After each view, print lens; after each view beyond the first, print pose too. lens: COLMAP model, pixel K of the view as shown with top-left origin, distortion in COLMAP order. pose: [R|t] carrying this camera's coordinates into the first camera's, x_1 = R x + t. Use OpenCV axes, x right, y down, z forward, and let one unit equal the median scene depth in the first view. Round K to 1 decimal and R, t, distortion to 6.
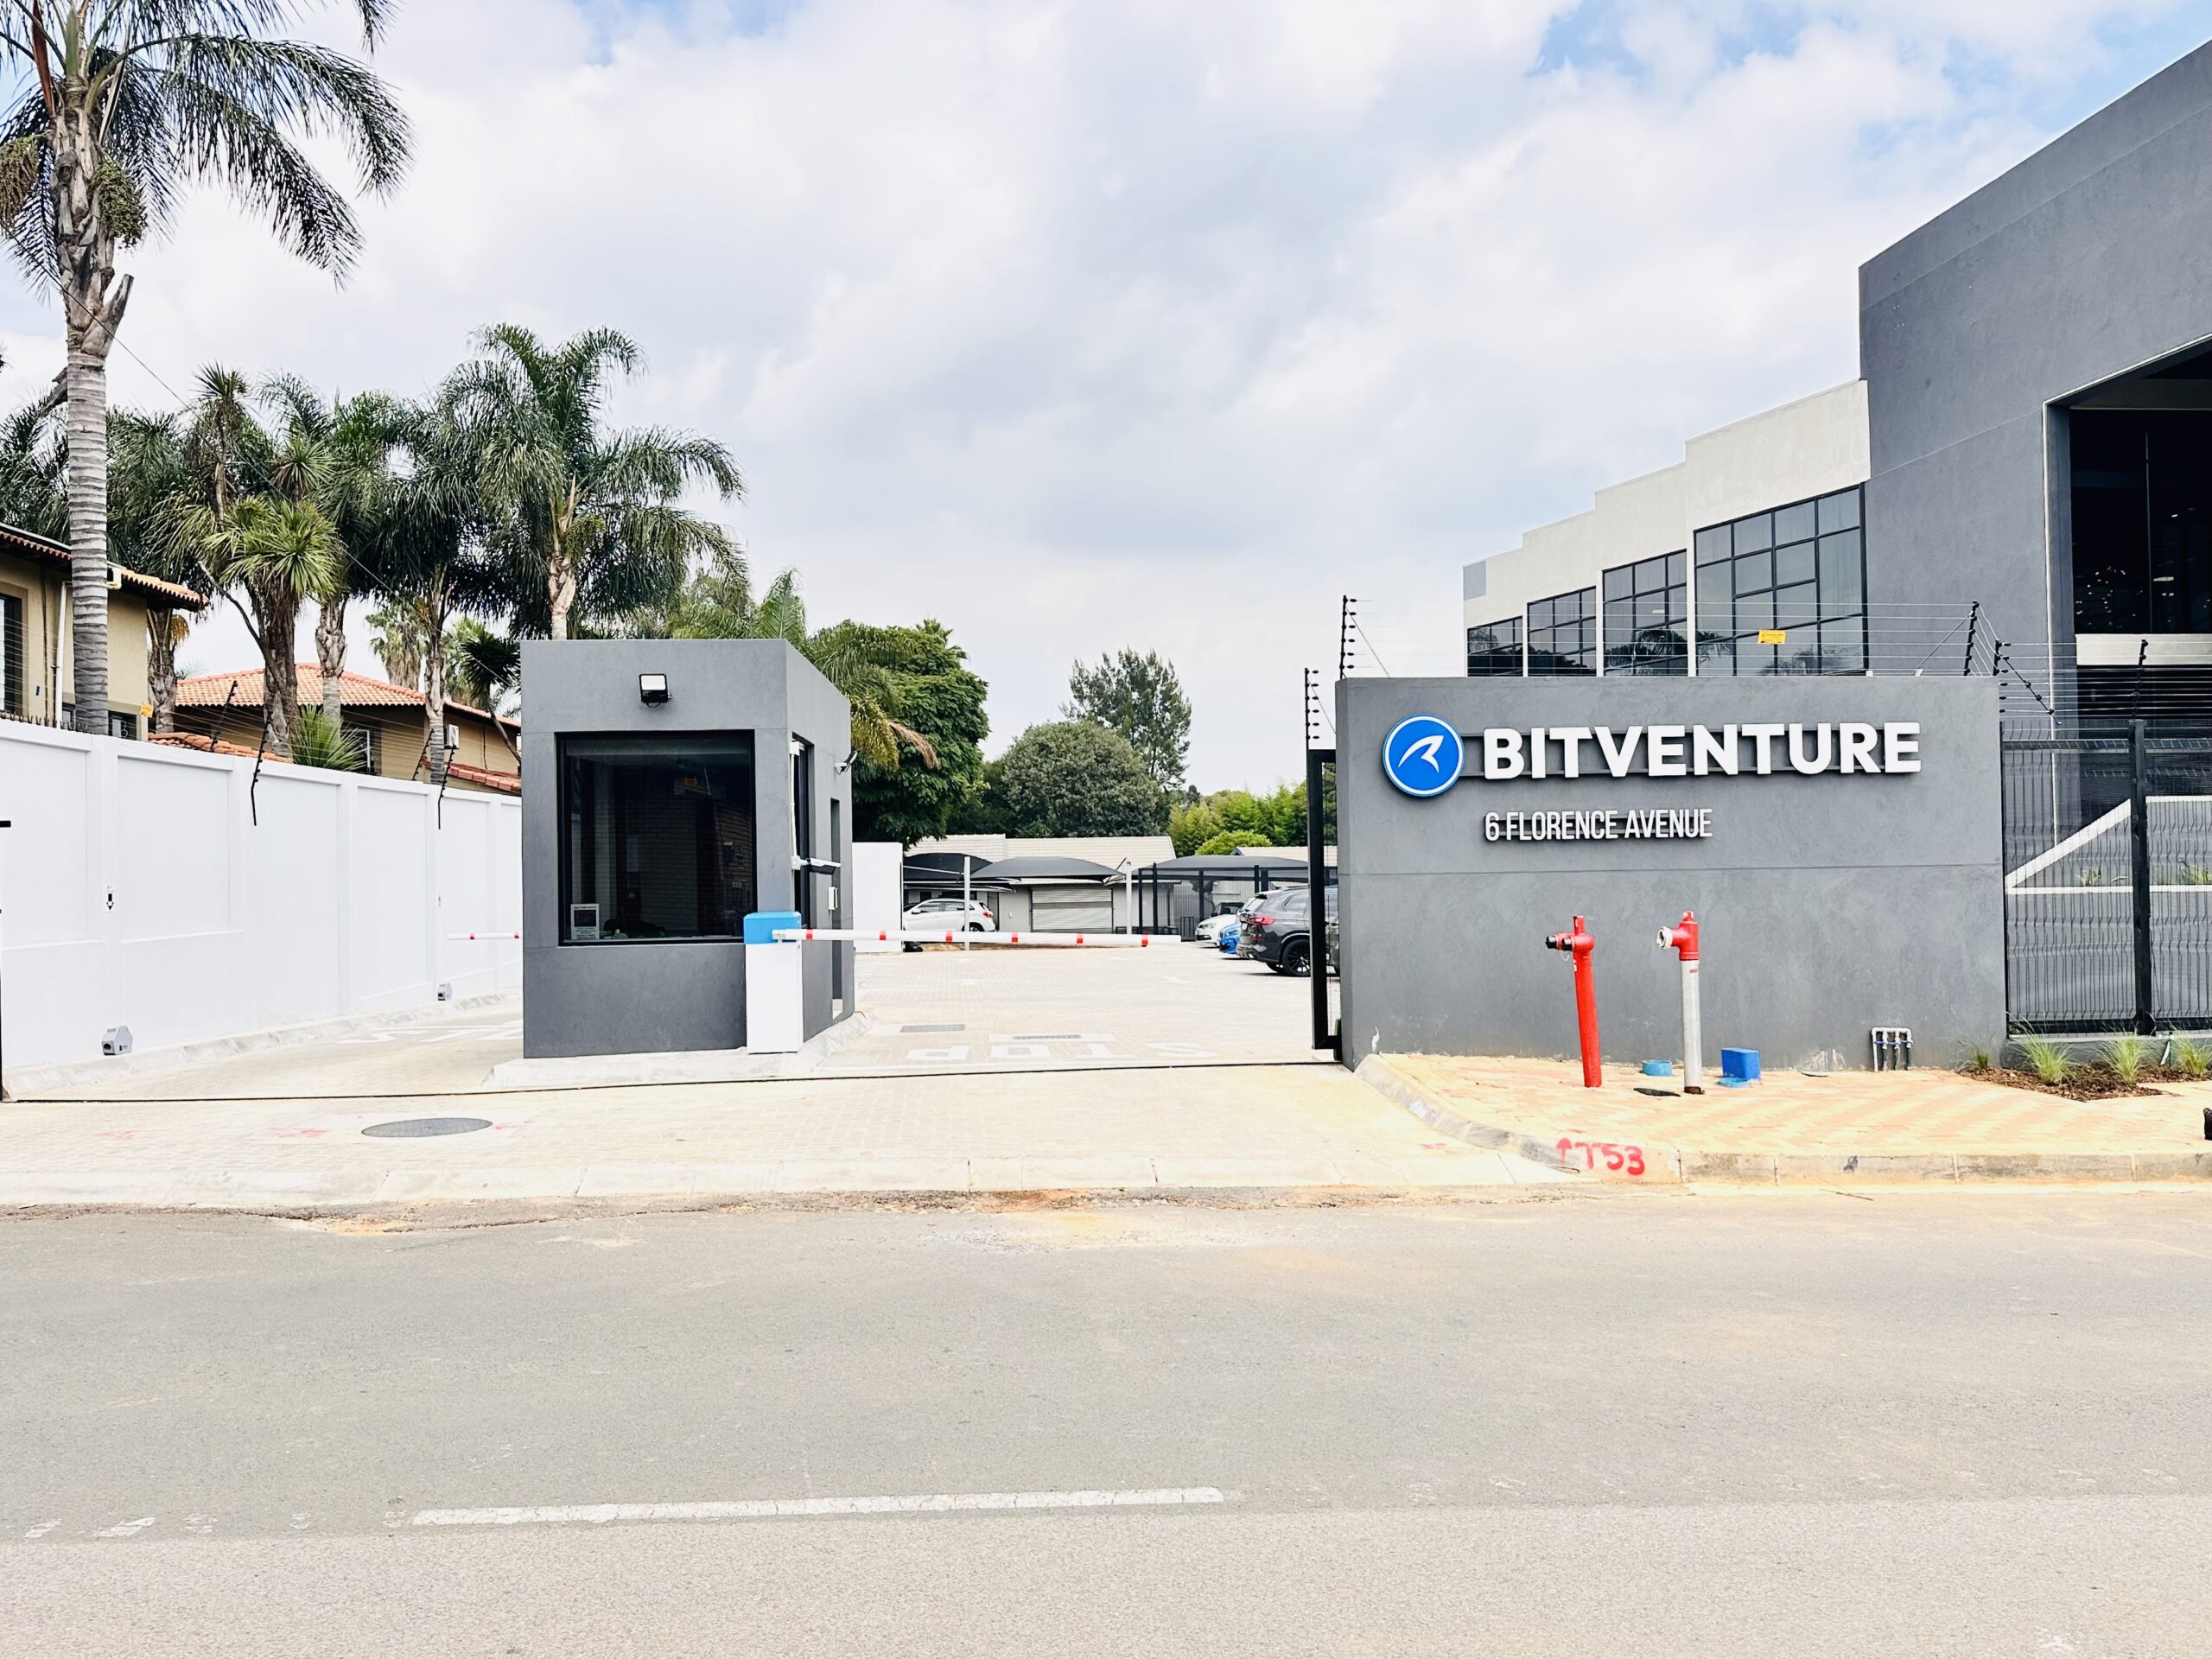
lens RADIAL K [[1719.7, 0, 1106.0], [0, 1719.7, 829.5], [0, 0, 1]] dist [-0.004690, -0.005545]
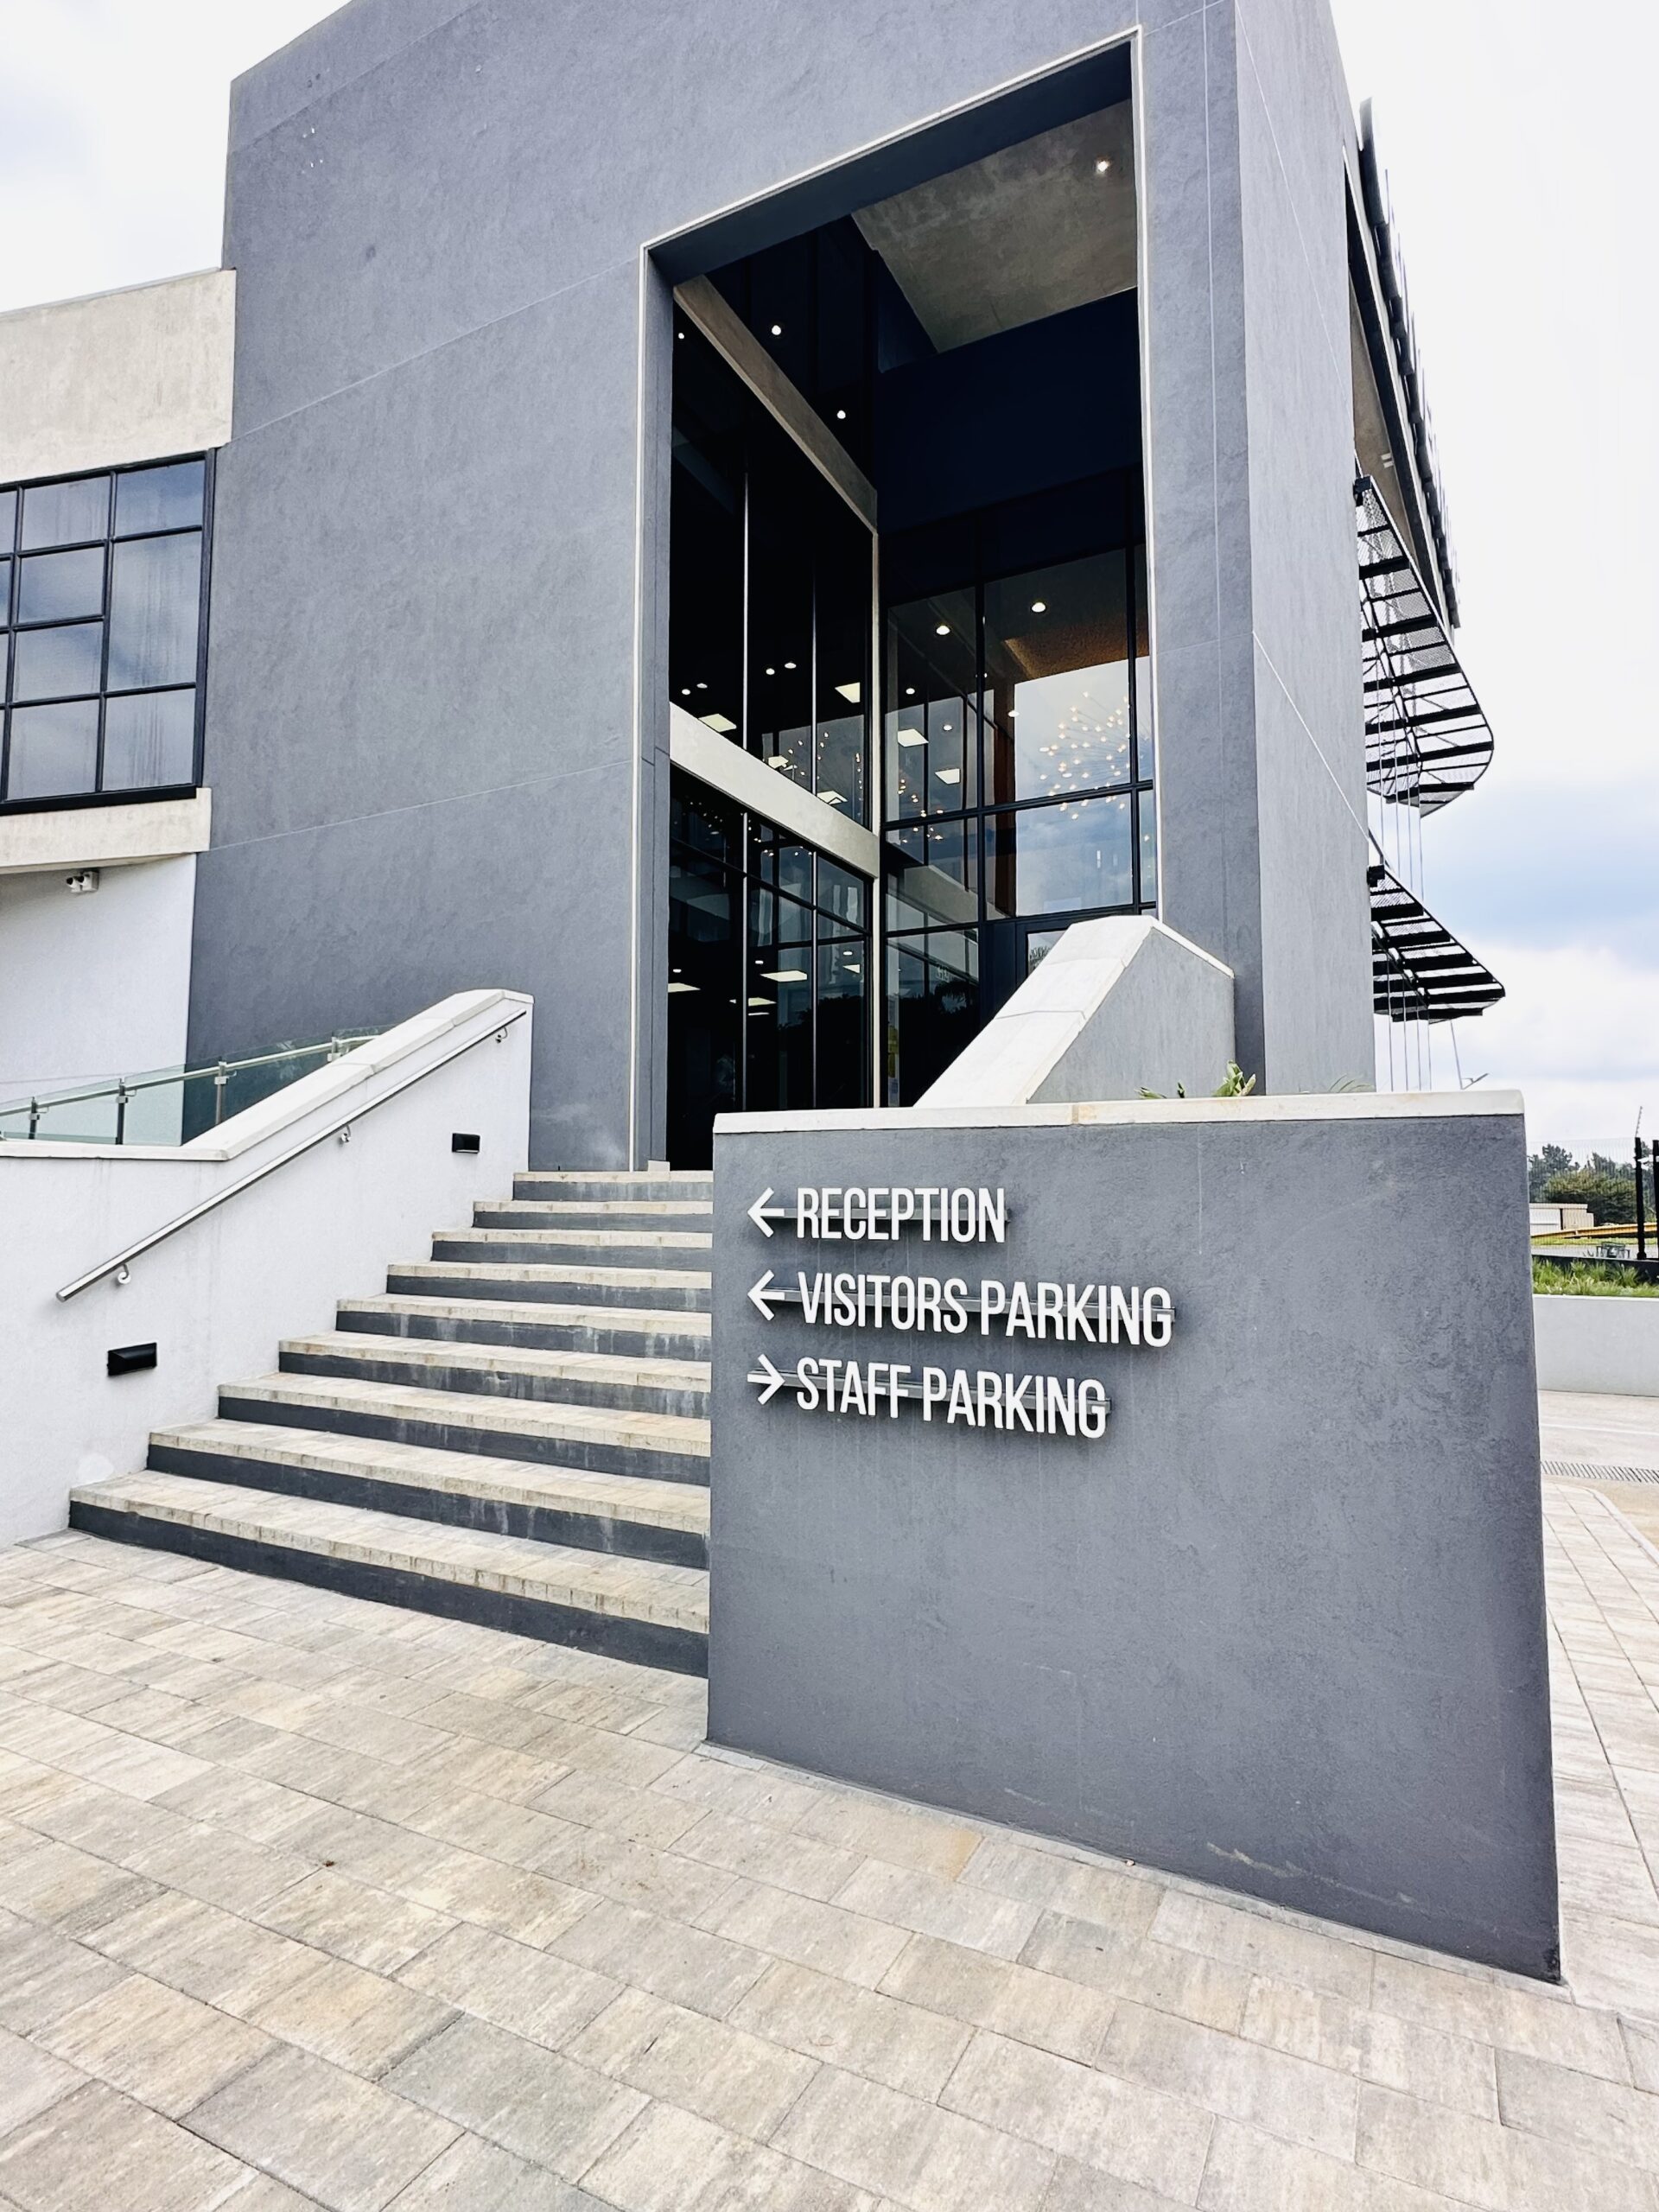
lens RADIAL K [[1181.4, 0, 820.5], [0, 1181.4, 1106.3], [0, 0, 1]] dist [-0.002837, 0.000086]
pose [[0.545082, 0.078722, 0.834679, 0.298516], [-0.020988, 0.996551, -0.080283, 0.036439], [-0.838120, 0.026243, 0.544854, 0.764212]]
